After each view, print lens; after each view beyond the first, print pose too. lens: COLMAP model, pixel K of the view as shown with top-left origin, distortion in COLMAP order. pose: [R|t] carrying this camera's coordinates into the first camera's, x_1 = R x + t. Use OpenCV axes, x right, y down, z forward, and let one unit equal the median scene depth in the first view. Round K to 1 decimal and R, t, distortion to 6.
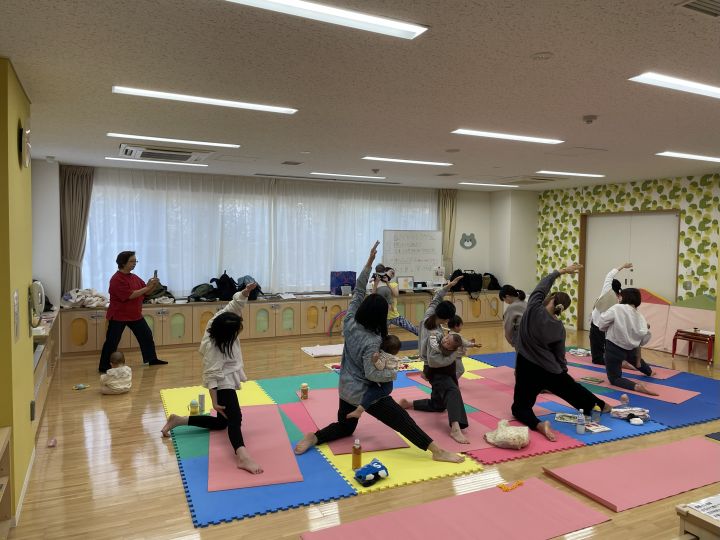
lens RADIAL K [[556.5, 0, 365.6], [0, 556.5, 259.1], [0, 0, 1]] dist [0.079334, -0.102268]
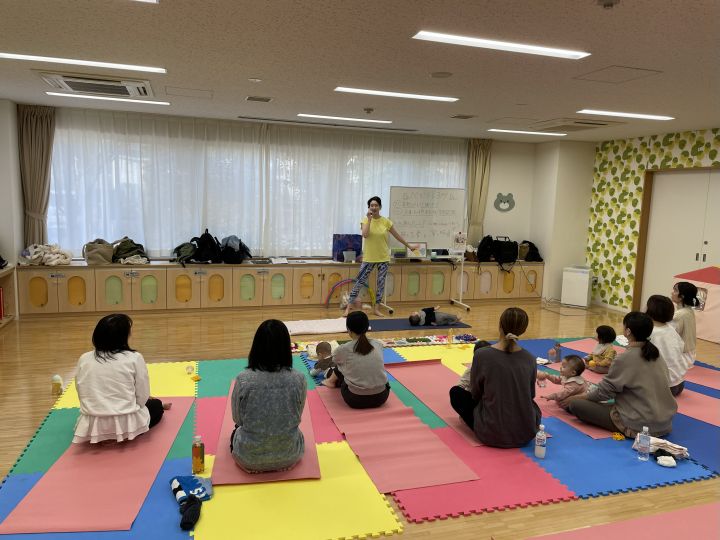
lens RADIAL K [[556.5, 0, 359.4], [0, 556.5, 265.8], [0, 0, 1]] dist [0.079334, -0.102268]
pose [[0.989624, 0.036714, -0.138909, 0.100607], [-0.025511, 0.996339, 0.081590, -0.000051], [0.141396, -0.077200, 0.986938, 0.144706]]
